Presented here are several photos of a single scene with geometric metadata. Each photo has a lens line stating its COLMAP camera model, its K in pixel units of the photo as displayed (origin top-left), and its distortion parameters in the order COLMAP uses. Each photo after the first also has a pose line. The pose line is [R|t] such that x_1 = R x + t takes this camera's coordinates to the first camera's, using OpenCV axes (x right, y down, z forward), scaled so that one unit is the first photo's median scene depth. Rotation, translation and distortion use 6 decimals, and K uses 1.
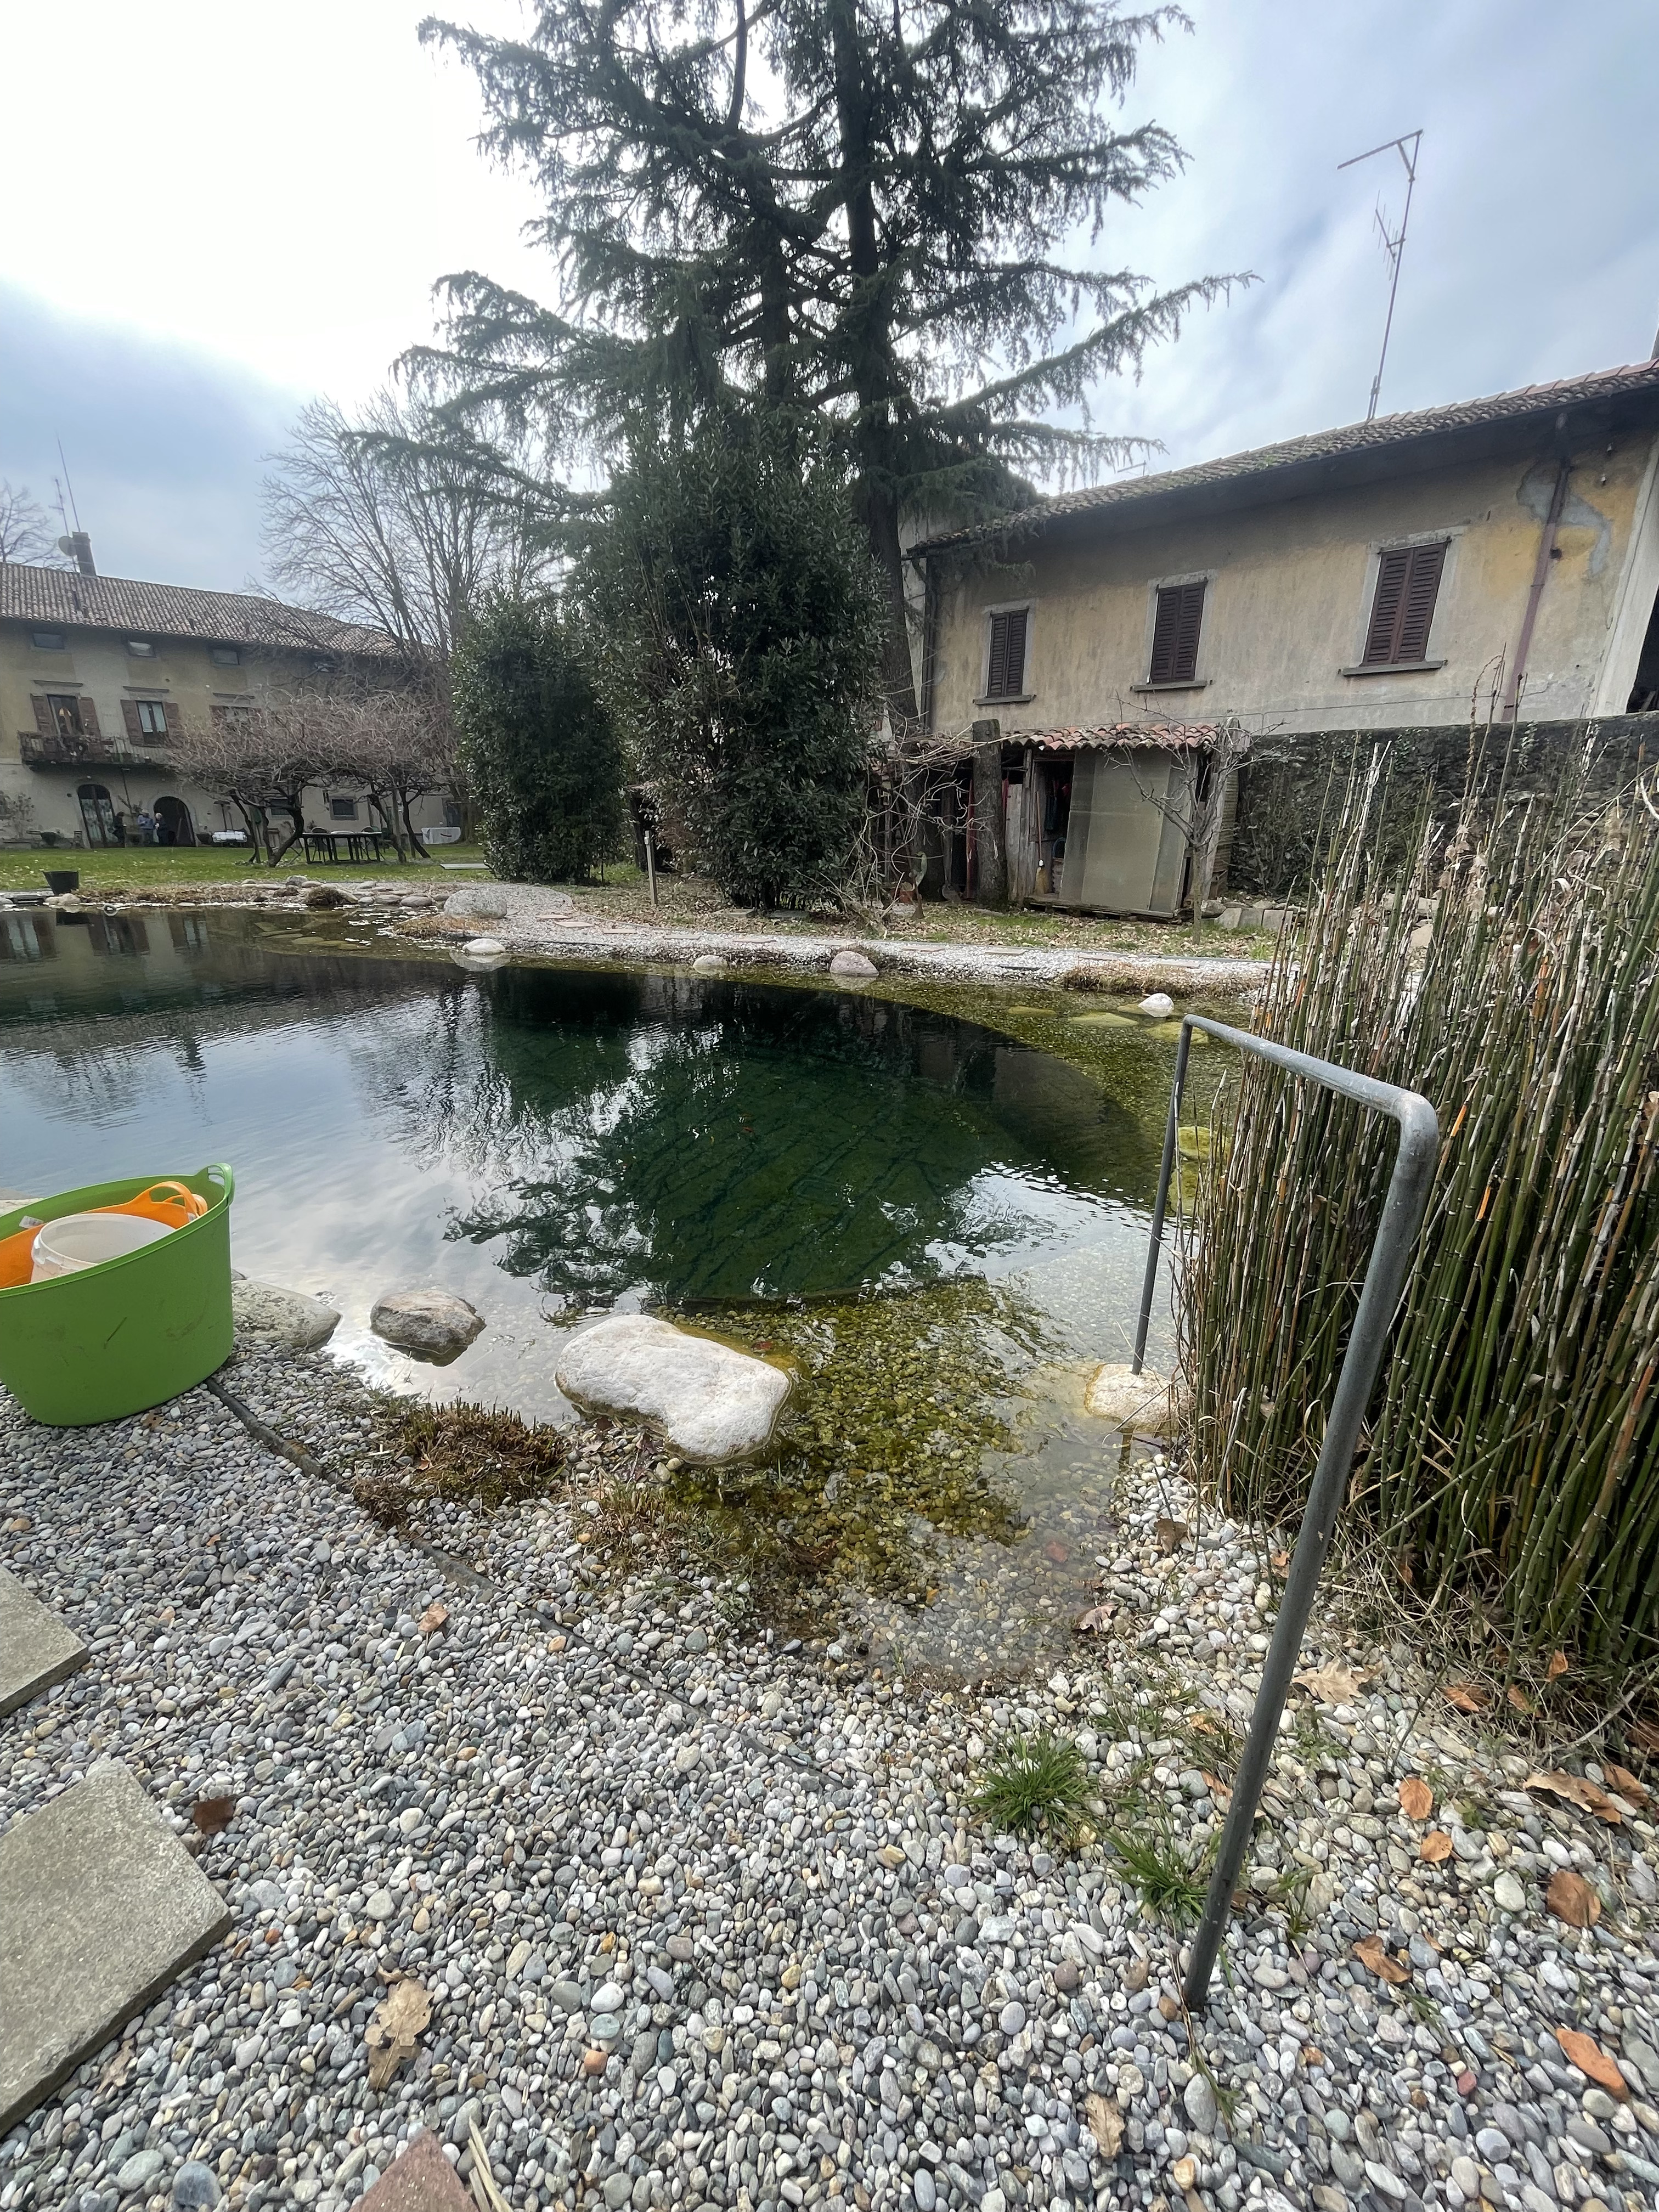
lens RADIAL K [[890.4, 0, 830.9], [0, 890.4, 1113.2], [0, 0, 1]] dist [-0.004732, -0.001091]
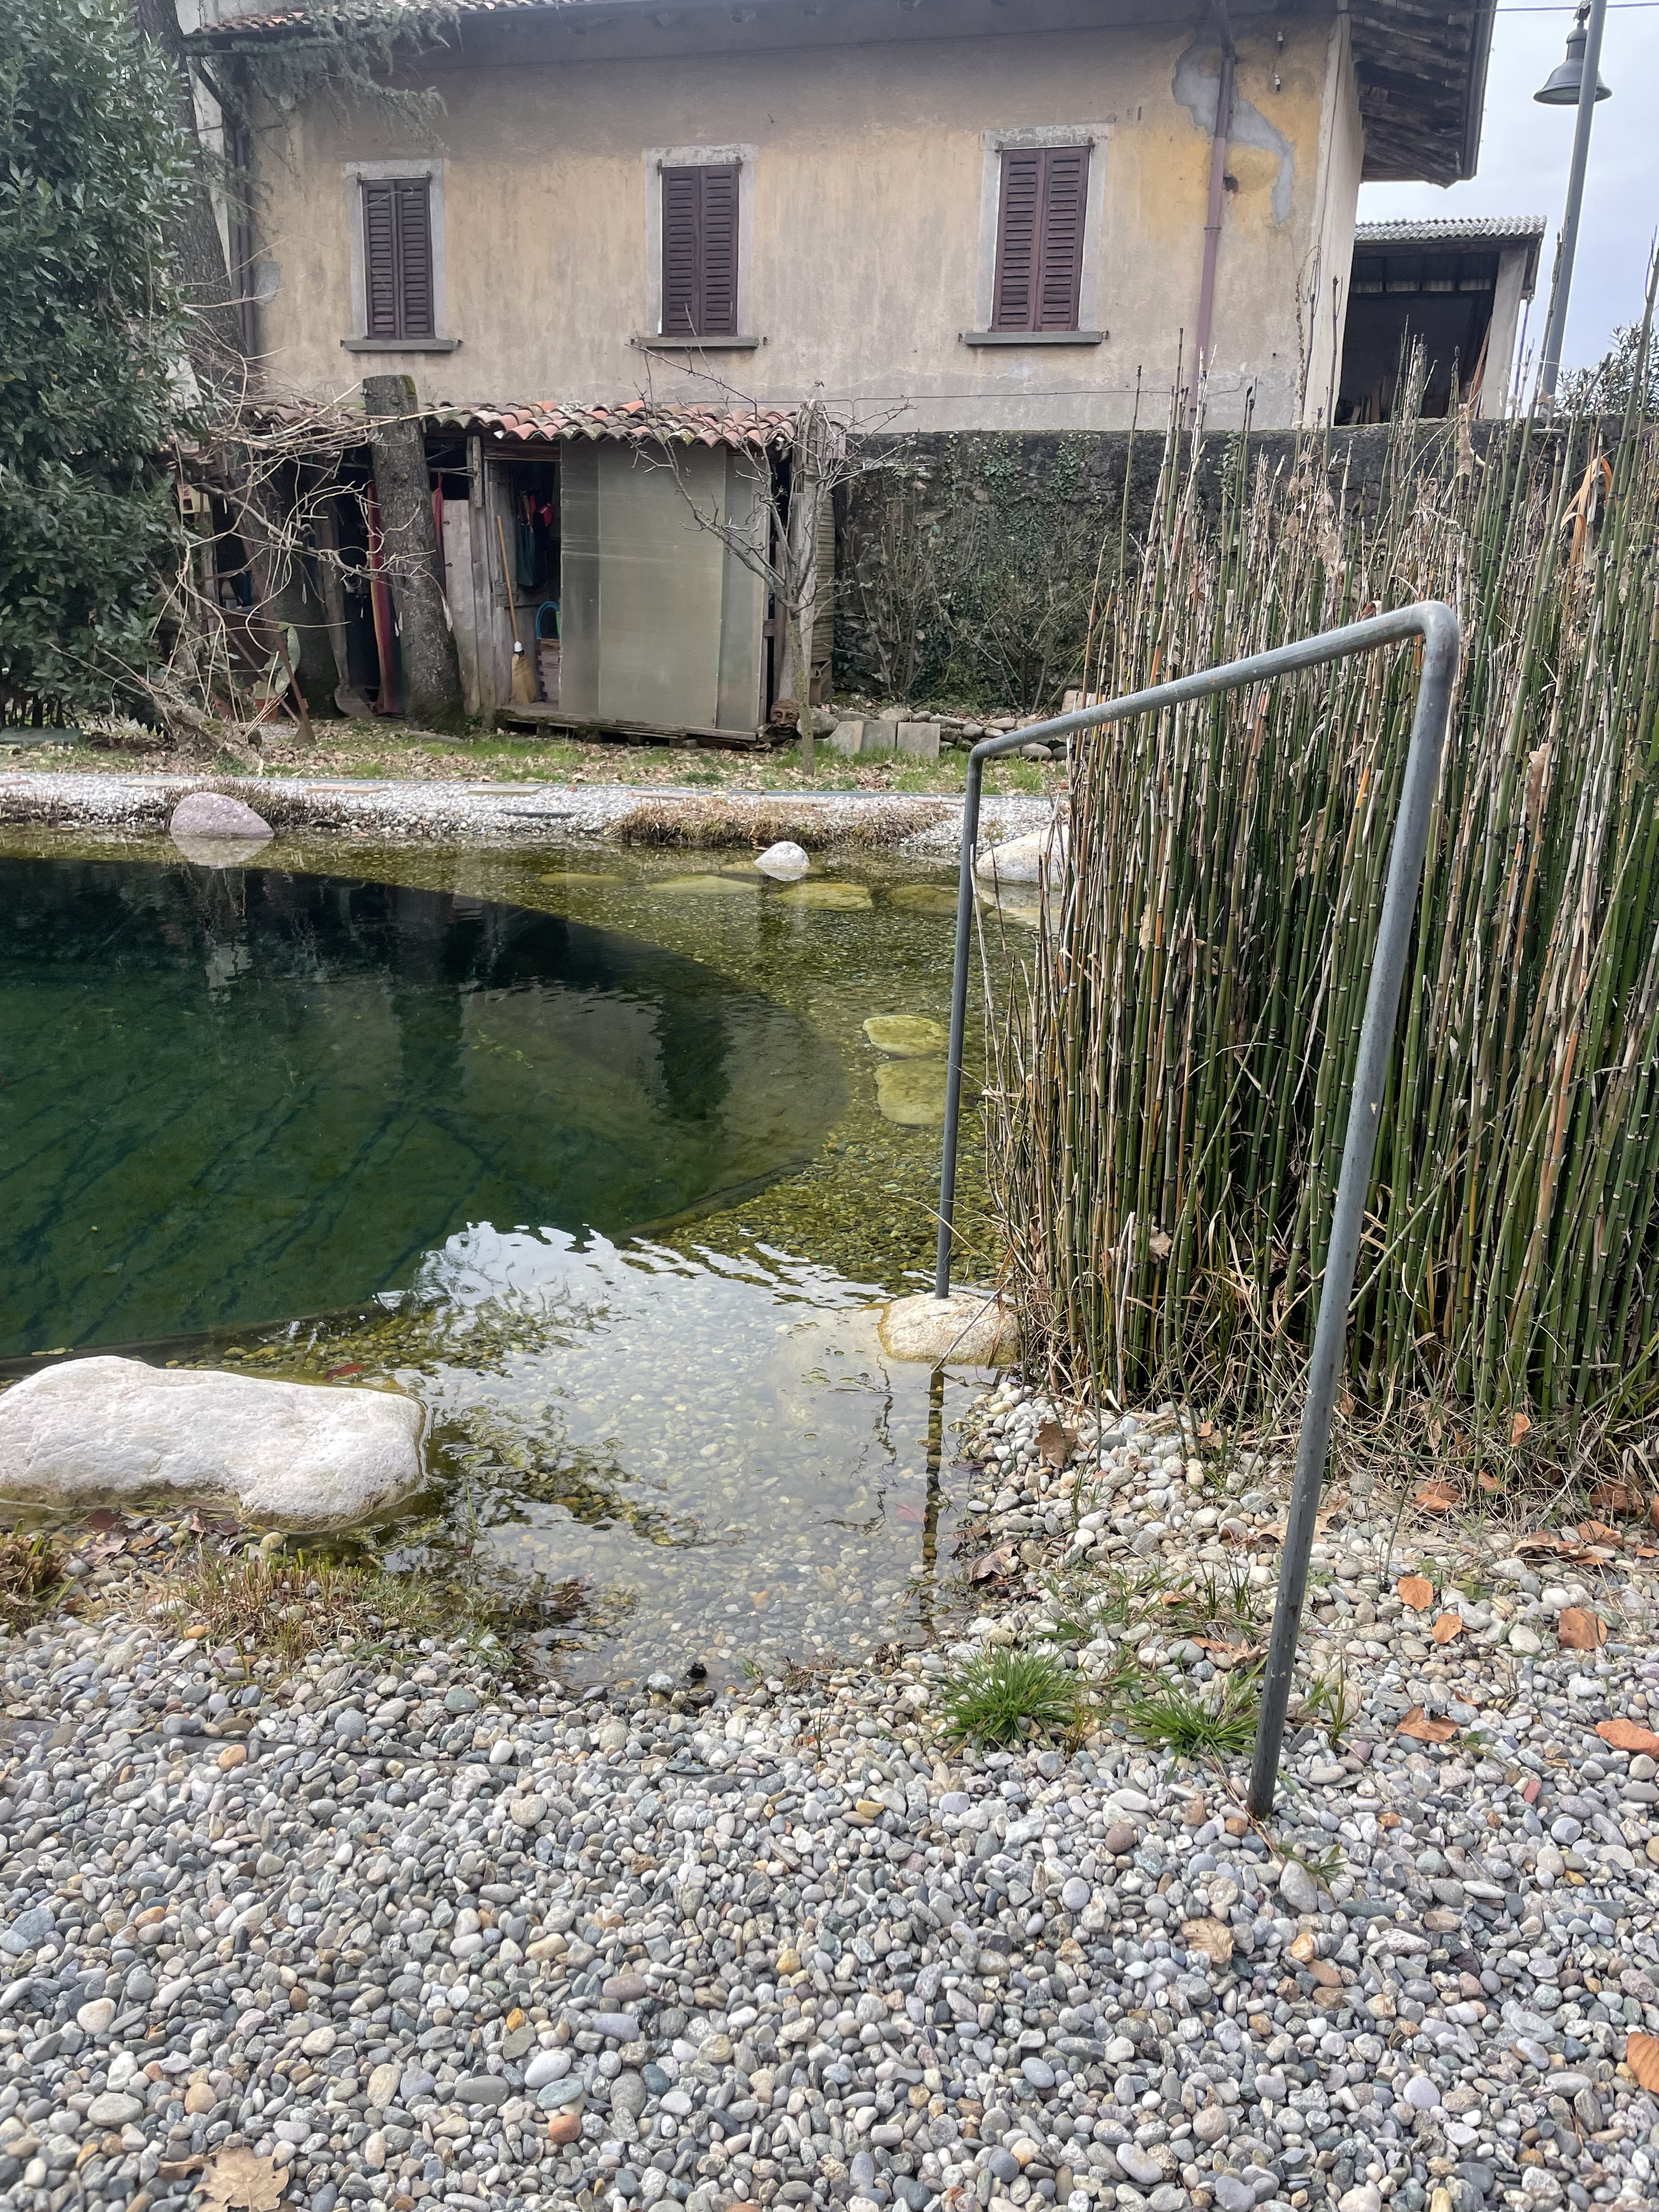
lens RADIAL K [[1672.9, 0, 835.1], [0, 1672.9, 1110.9], [0, 0, 1]] dist [0.042510, -0.049422]
pose [[0.910689, -0.103566, 0.399900, -0.357118], [0.109726, 0.993933, 0.007532, 0.211994], [-0.398254, 0.037020, 0.916528, -0.211286]]
